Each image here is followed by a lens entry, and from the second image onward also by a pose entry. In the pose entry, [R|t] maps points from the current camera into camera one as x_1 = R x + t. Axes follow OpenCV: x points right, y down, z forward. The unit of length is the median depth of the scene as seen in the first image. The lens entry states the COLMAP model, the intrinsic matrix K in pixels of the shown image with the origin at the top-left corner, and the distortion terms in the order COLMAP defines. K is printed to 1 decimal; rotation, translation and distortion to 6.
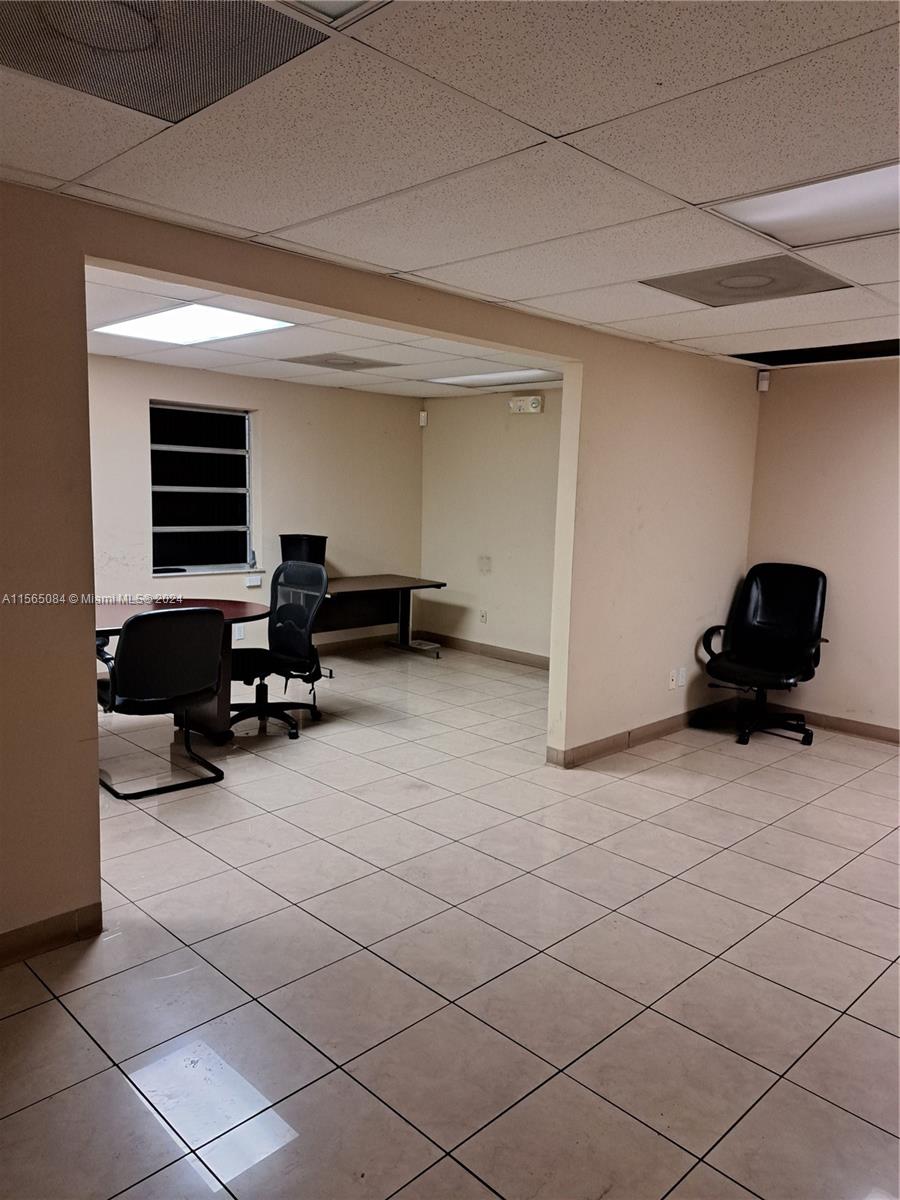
lens RADIAL K [[853.3, 0, 504.2], [0, 853.3, 600.2], [0, 0, 1]] dist [0.026800, 0.000032]
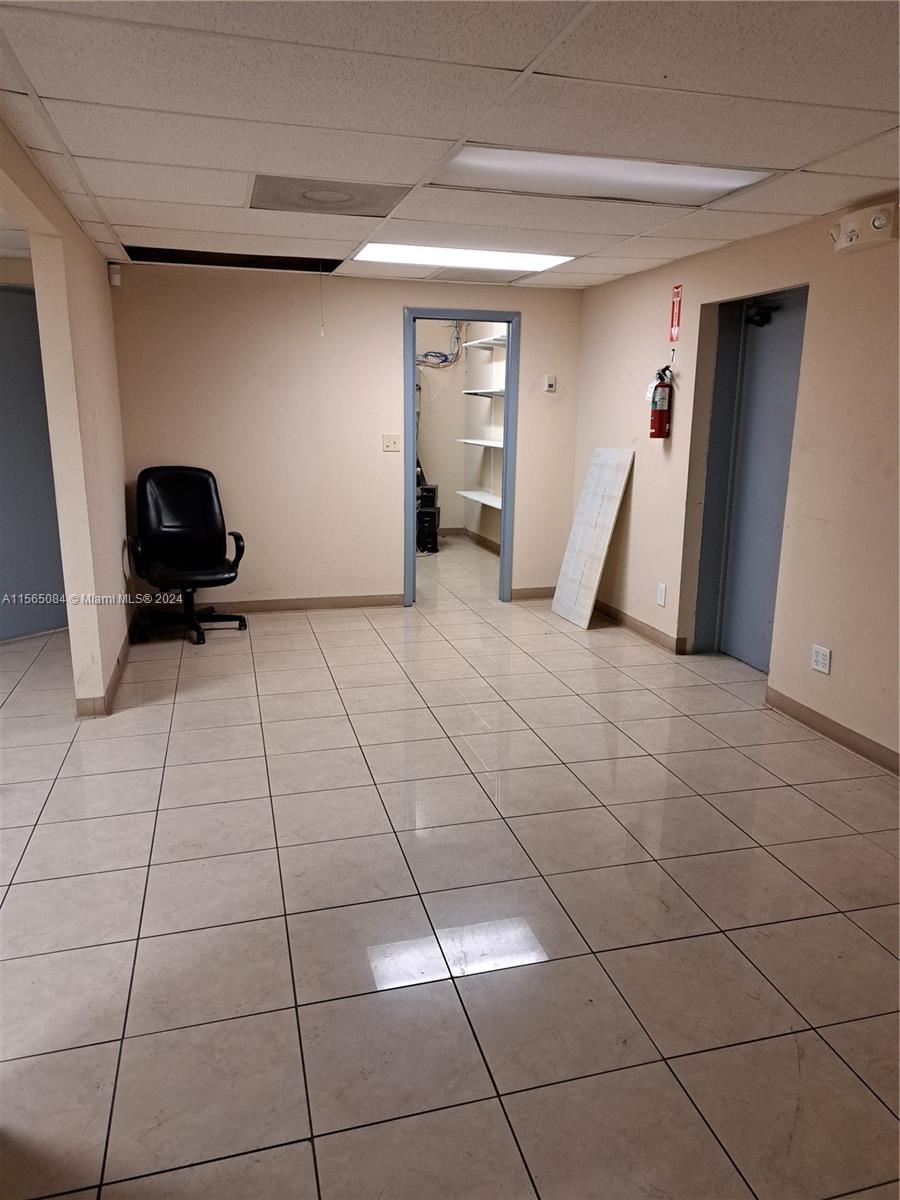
lens RADIAL K [[843.5, 0, 450.0], [0, 843.5, 600.0], [0, 0, 1]] dist [0.055012, 0.000671]
pose [[0.520351, -0.220094, 0.825102, -0.420451], [0.120419, 0.975473, 0.184262, -0.039128], [-0.845419, 0.003477, 0.534092, 0.205054]]
